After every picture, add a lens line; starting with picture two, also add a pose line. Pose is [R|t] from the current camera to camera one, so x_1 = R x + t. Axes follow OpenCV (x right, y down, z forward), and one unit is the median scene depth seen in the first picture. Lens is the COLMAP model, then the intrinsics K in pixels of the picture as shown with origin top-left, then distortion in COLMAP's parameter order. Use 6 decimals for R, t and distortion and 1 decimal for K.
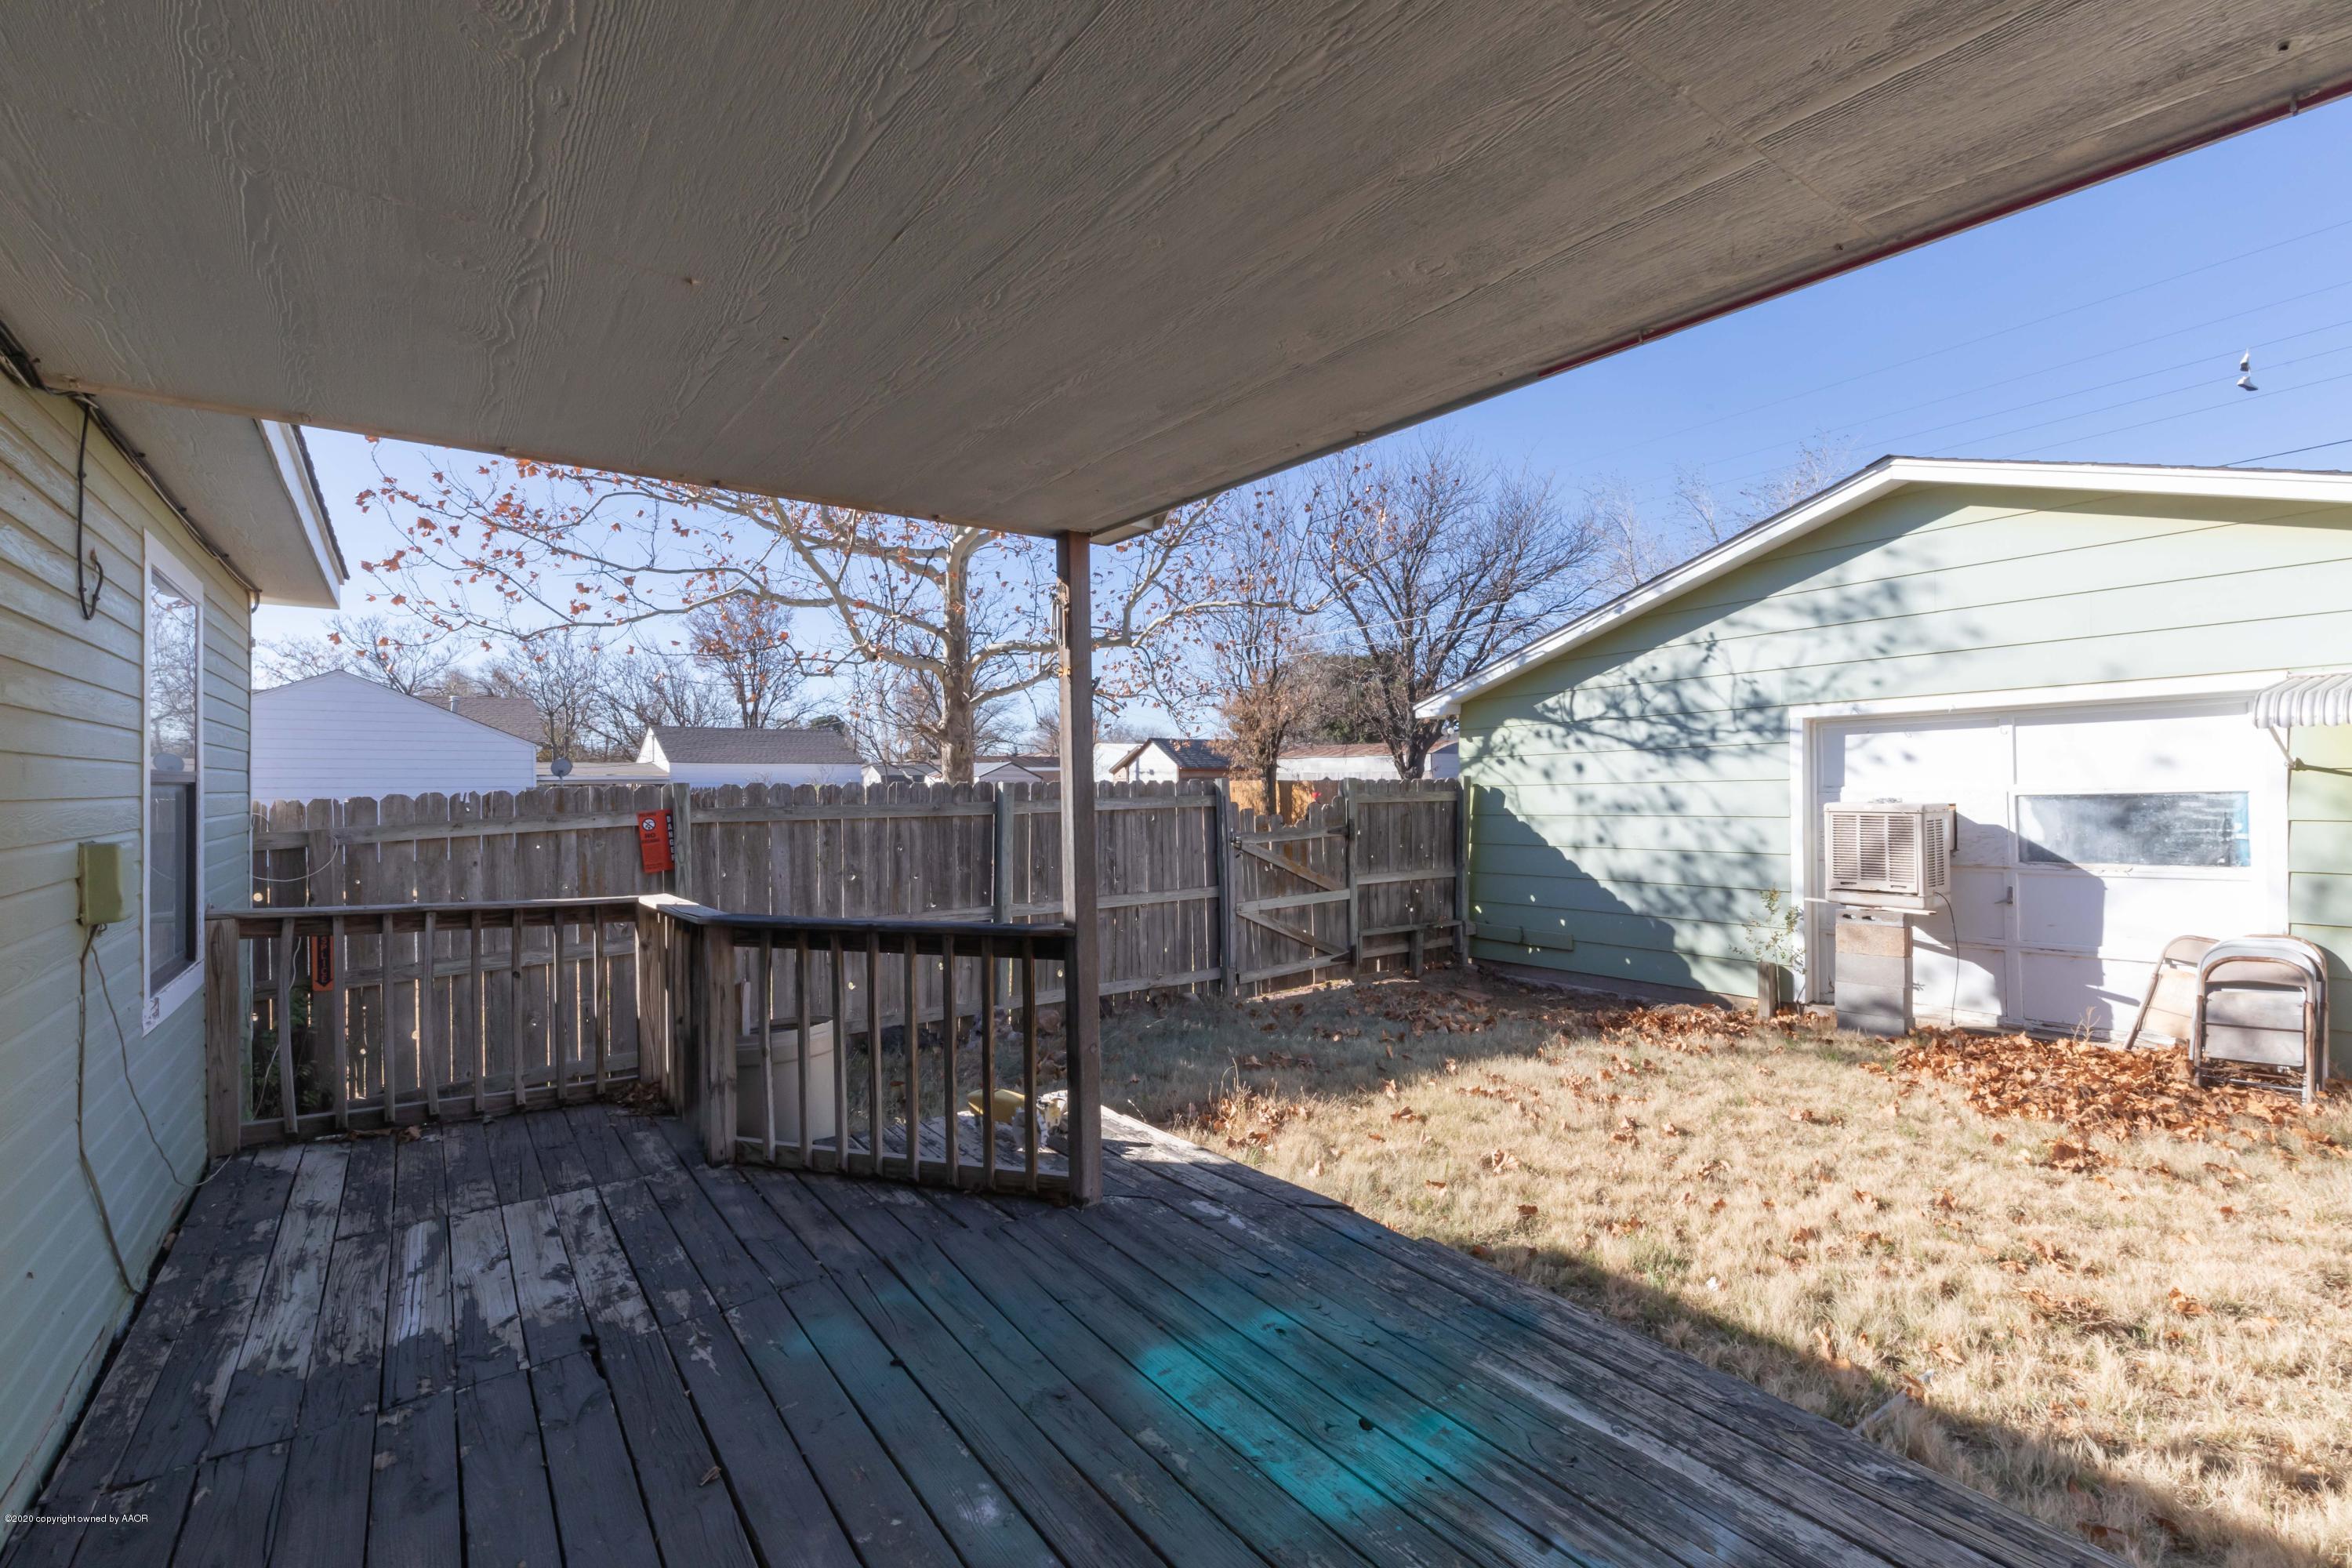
lens RADIAL K [[1061.1, 0, 1206.3], [0, 1061.1, 785.2], [0, 0, 1]] dist [0.006353, -0.000454]
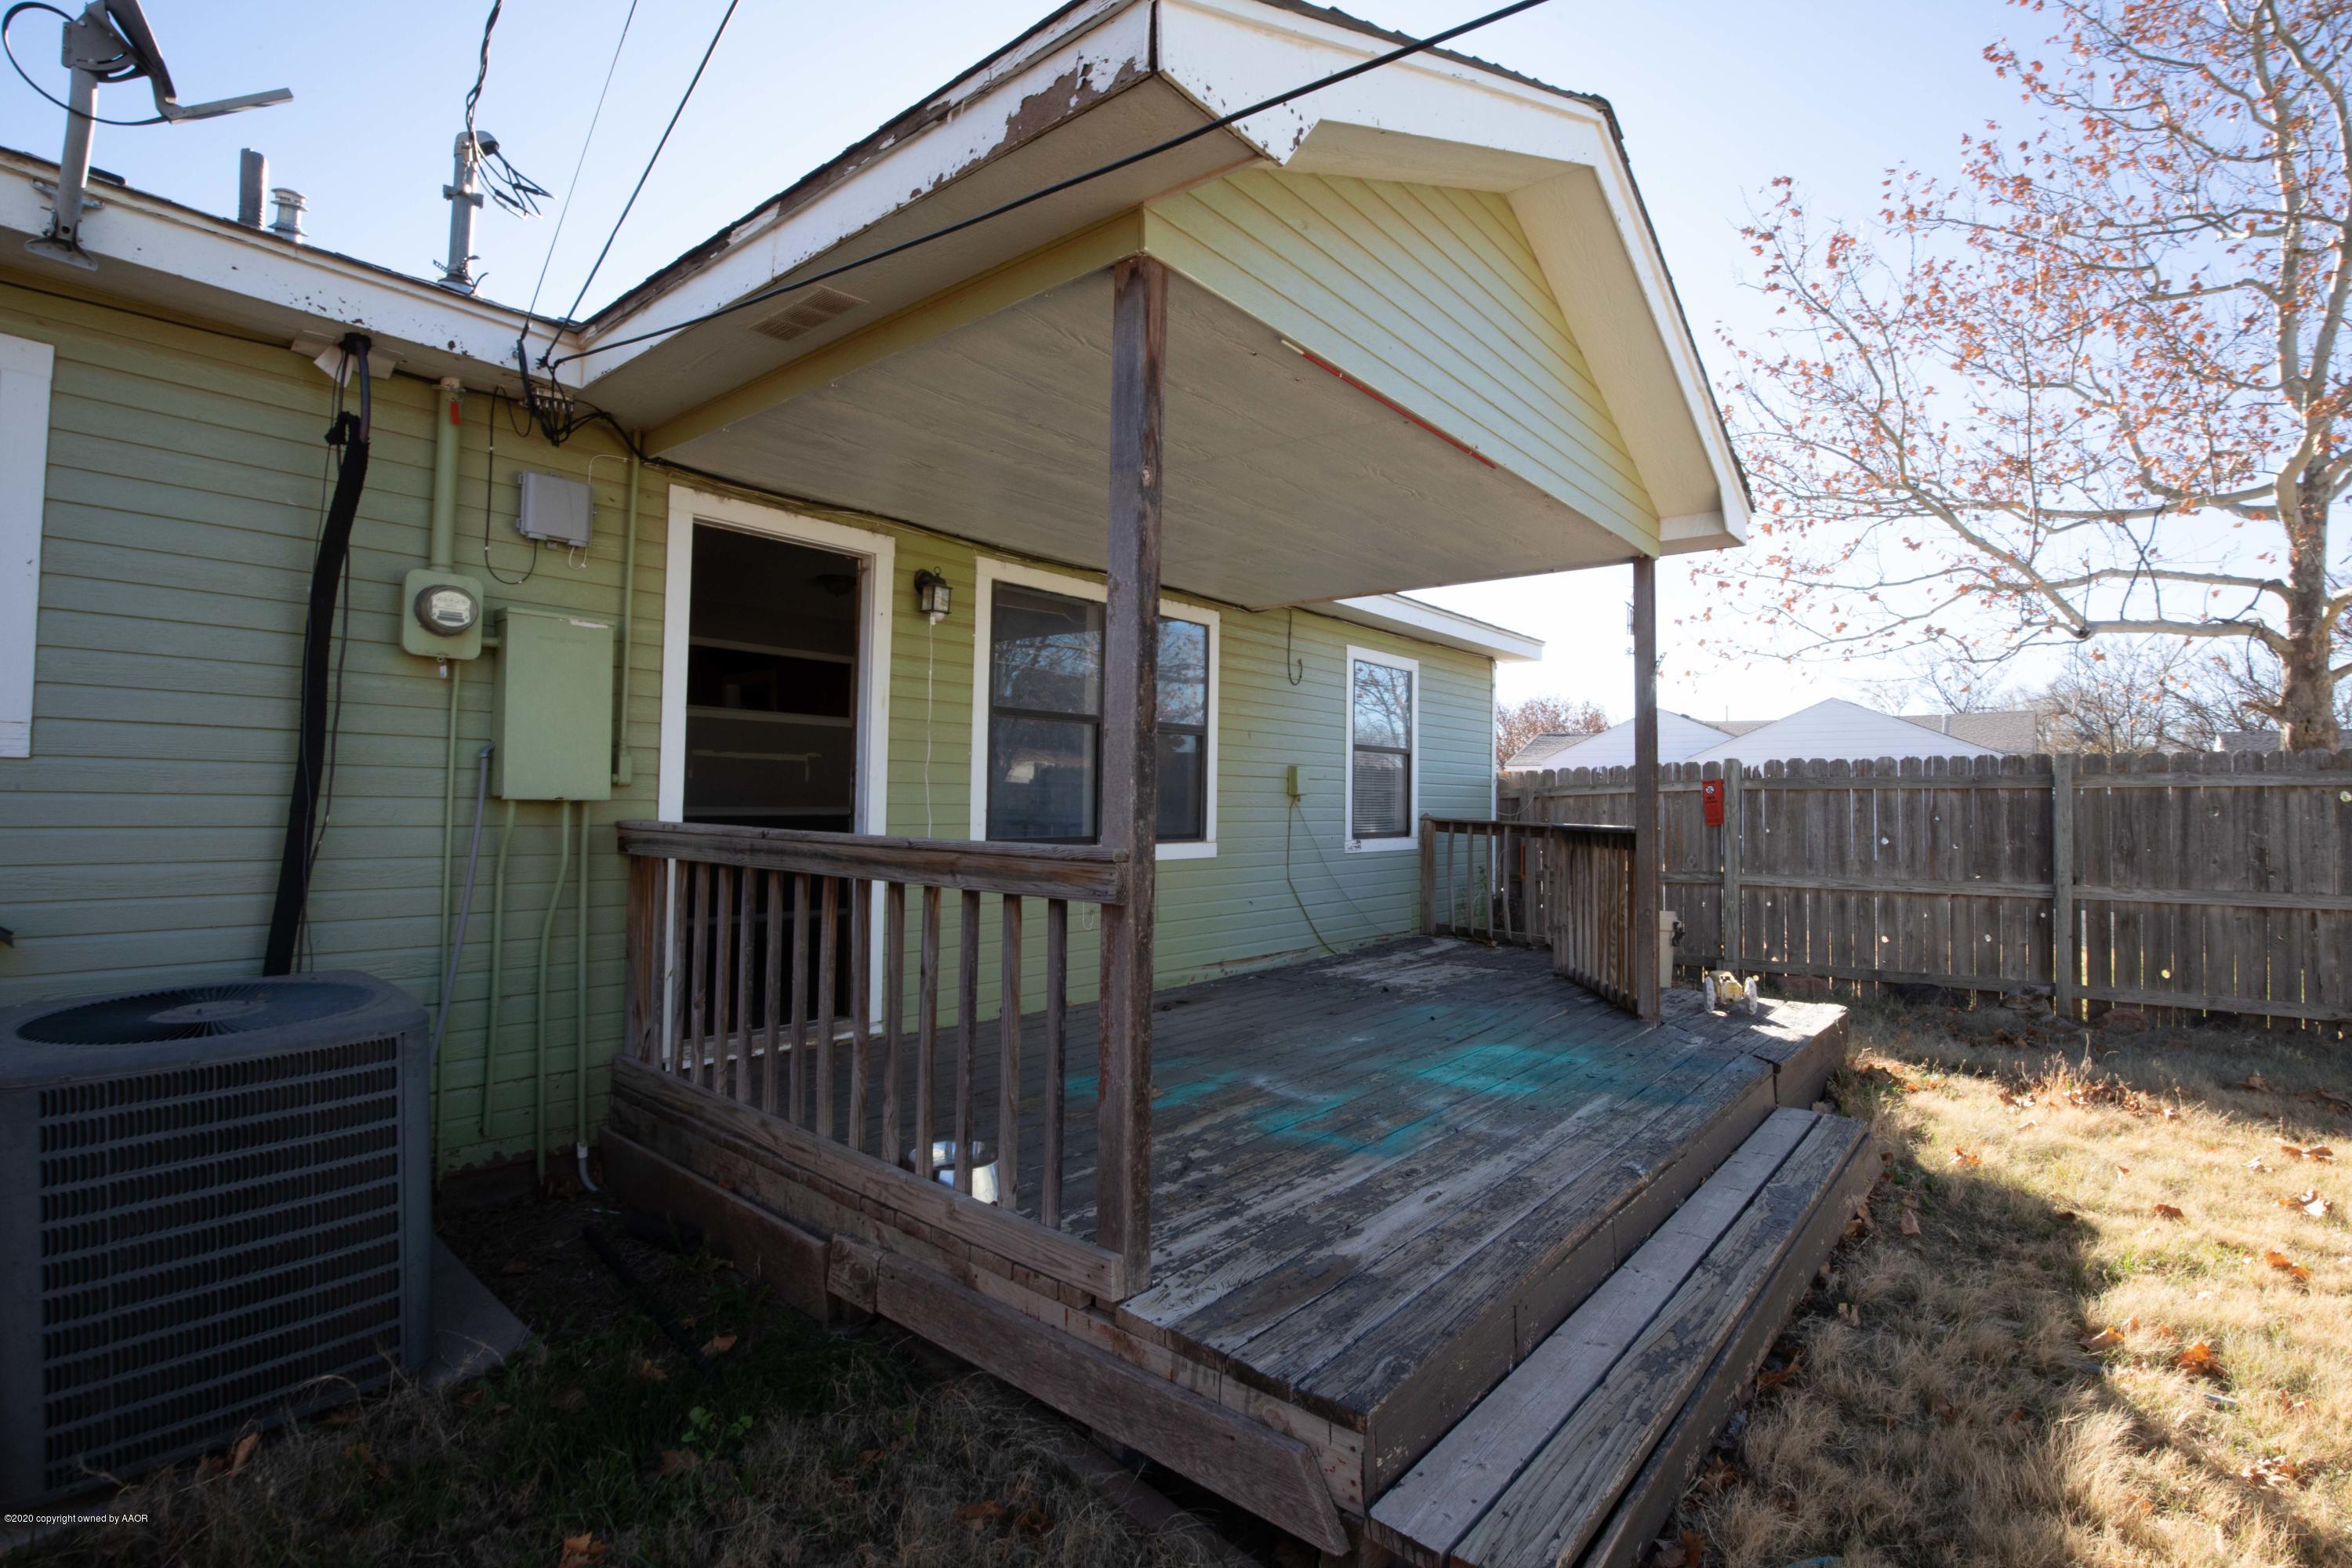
lens RADIAL K [[1054.6, 0, 1176.0], [0, 1054.6, 784.0], [0, 0, 1]] dist [-0.048169, -0.000156]
pose [[0.232788, -0.008754, -0.972488, 1.289474], [-0.011966, 0.999858, -0.011864, 0.113223], [0.972454, 0.014398, 0.232650, 0.058144]]
